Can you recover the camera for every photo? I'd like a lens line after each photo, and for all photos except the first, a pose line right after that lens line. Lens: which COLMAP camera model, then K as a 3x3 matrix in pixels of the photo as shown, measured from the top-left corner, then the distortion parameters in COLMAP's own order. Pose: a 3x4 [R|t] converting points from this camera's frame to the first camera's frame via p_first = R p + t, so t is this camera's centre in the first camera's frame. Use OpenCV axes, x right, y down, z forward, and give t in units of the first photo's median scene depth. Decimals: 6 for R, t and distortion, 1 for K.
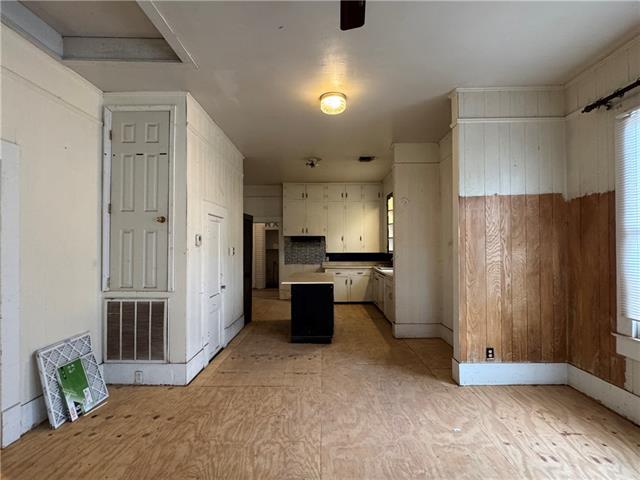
lens RADIAL K [[316.9, 0, 319.2], [0, 316.9, 242.1], [0, 0, 1]] dist [-0.001220, 0.000039]
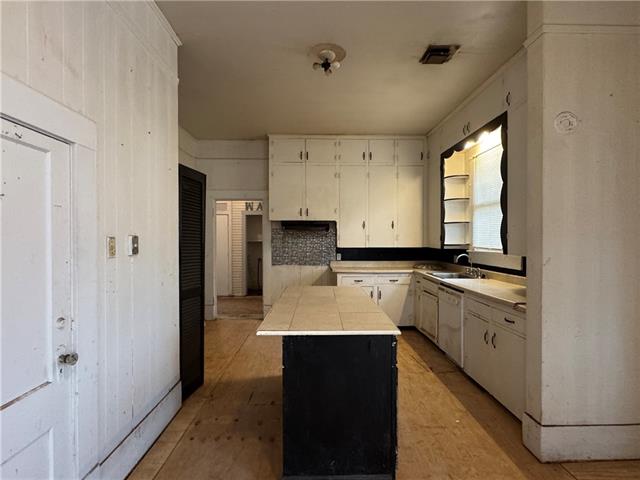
lens RADIAL K [[316.9, 0, 320.9], [0, 316.9, 238.4], [0, 0, 1]] dist [-0.001220, 0.000039]
pose [[0.999355, 0.001458, 0.035877, -0.034112], [-0.001826, 0.999946, 0.010248, 0.009239], [-0.035860, -0.010307, 0.999304, 0.374135]]
